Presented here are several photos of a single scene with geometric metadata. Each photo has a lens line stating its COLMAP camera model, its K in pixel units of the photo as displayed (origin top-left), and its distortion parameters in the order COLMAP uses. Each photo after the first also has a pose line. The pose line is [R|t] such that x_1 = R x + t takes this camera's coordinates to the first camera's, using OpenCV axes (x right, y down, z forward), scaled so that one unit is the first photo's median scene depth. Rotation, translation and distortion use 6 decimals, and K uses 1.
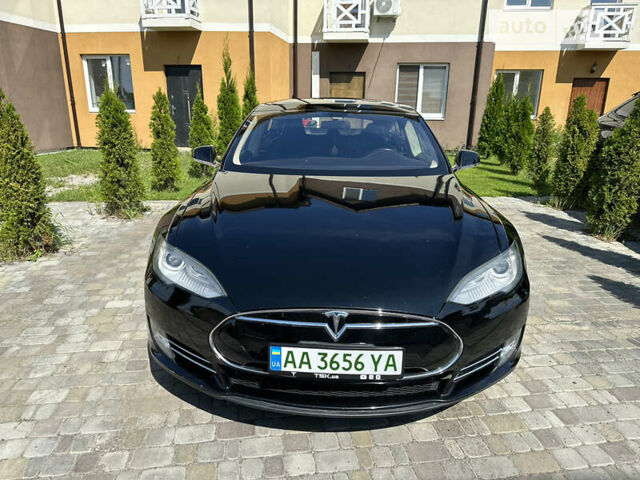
lens RADIAL K [[459.7, 0, 320.0], [0, 459.7, 240.0], [0, 0, 1]] dist [-0.000894, -0.004683]
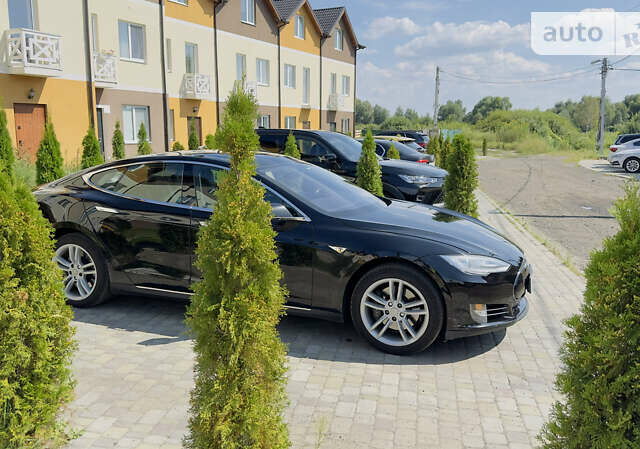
lens RADIAL K [[551.6, 0, 320.0], [0, 551.6, 224.5], [0, 0, 1]] dist [0.161183, -0.314234]
pose [[0.316907, -0.169030, 0.933273, -0.381475], [0.262619, 0.961157, 0.084904, -0.065672], [-0.911373, 0.218188, 0.348988, 0.128648]]
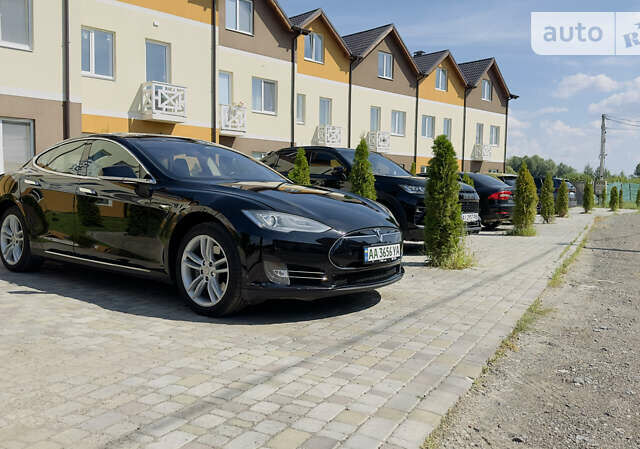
lens RADIAL K [[551.6, 0, 320.0], [0, 551.6, 224.5], [0, 0, 1]] dist [0.161183, -0.314234]
pose [[0.595699, -0.054256, 0.801373, -0.283729], [0.219798, 0.970644, -0.097669, 0.044291], [-0.772549, 0.234321, 0.590137, -0.031860]]
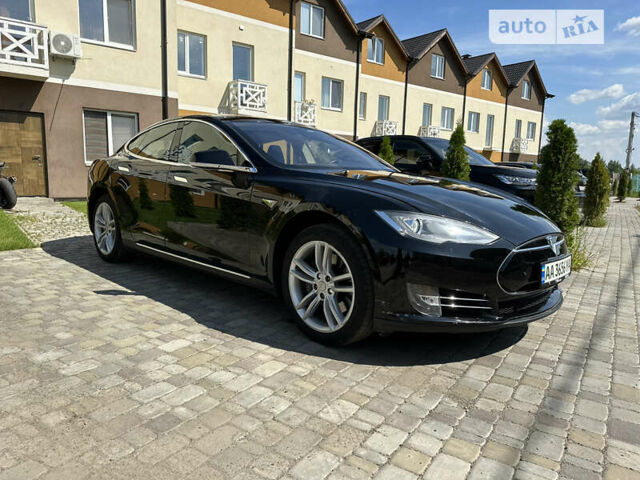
lens RADIAL K [[446.2, 0, 321.7], [0, 446.2, 239.7], [0, 0, 1]] dist [0.058473, -0.077539]
pose [[0.672903, -0.099586, 0.732997, -0.211371], [0.191090, 0.980666, -0.042188, 0.012059], [-0.714623, 0.168456, 0.678922, 0.075780]]
